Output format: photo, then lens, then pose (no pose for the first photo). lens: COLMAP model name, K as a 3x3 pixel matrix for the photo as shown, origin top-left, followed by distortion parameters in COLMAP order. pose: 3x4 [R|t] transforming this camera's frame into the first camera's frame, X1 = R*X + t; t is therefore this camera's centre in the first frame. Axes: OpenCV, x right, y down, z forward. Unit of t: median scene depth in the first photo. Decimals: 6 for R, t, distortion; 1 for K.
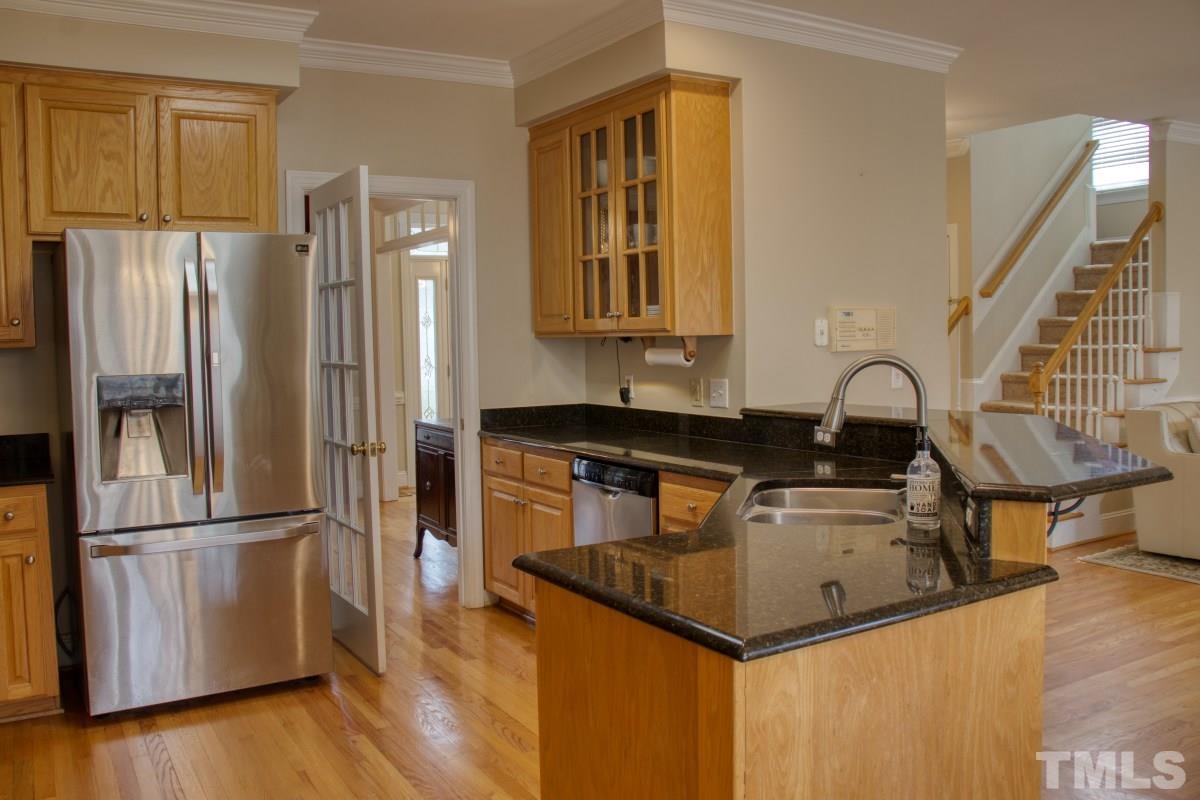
lens RADIAL K [[978.4, 0, 604.8], [0, 978.4, 389.4], [0, 0, 1]] dist [-0.102576, 0.036693]
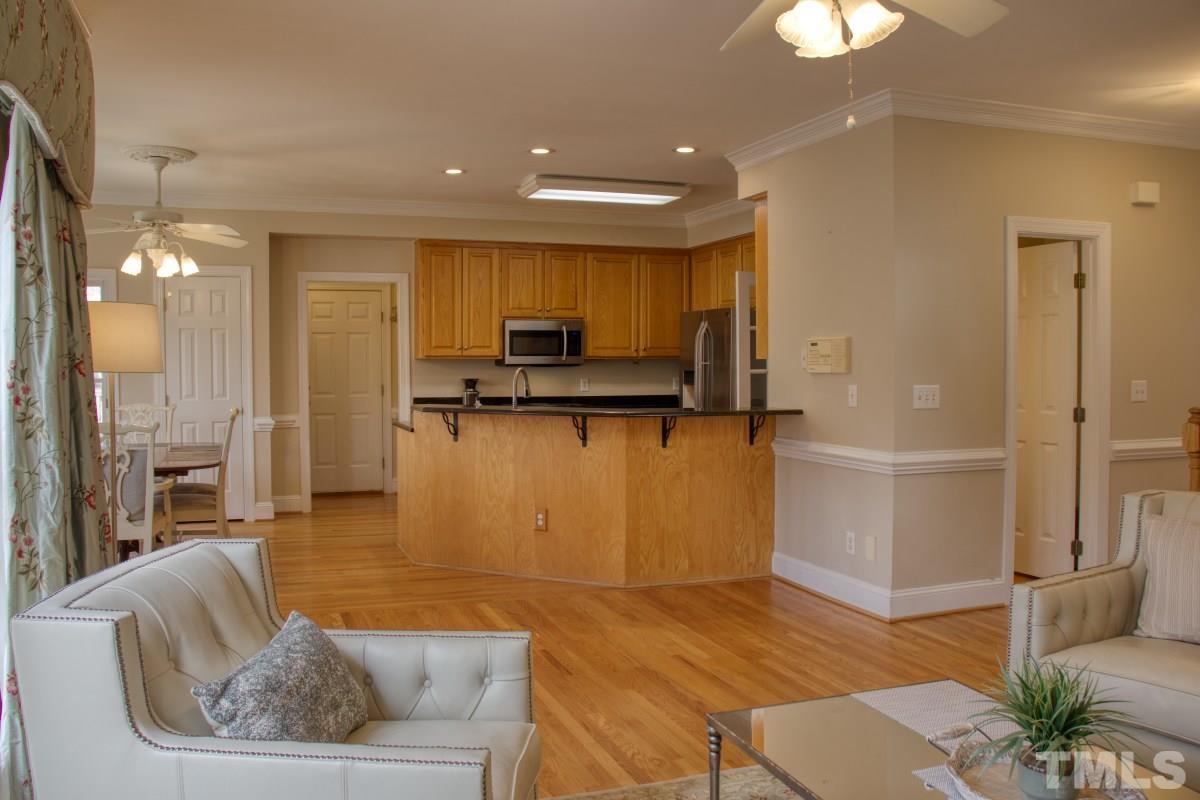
lens RADIAL K [[978.4, 0, 606.8], [0, 978.4, 395.9], [0, 0, 1]] dist [-0.102576, 0.036693]
pose [[-0.173413, 0.055891, -0.983262, 1.675073], [-0.048229, 0.996709, 0.065161, -0.084611], [0.983668, 0.058721, -0.170147, 1.013182]]
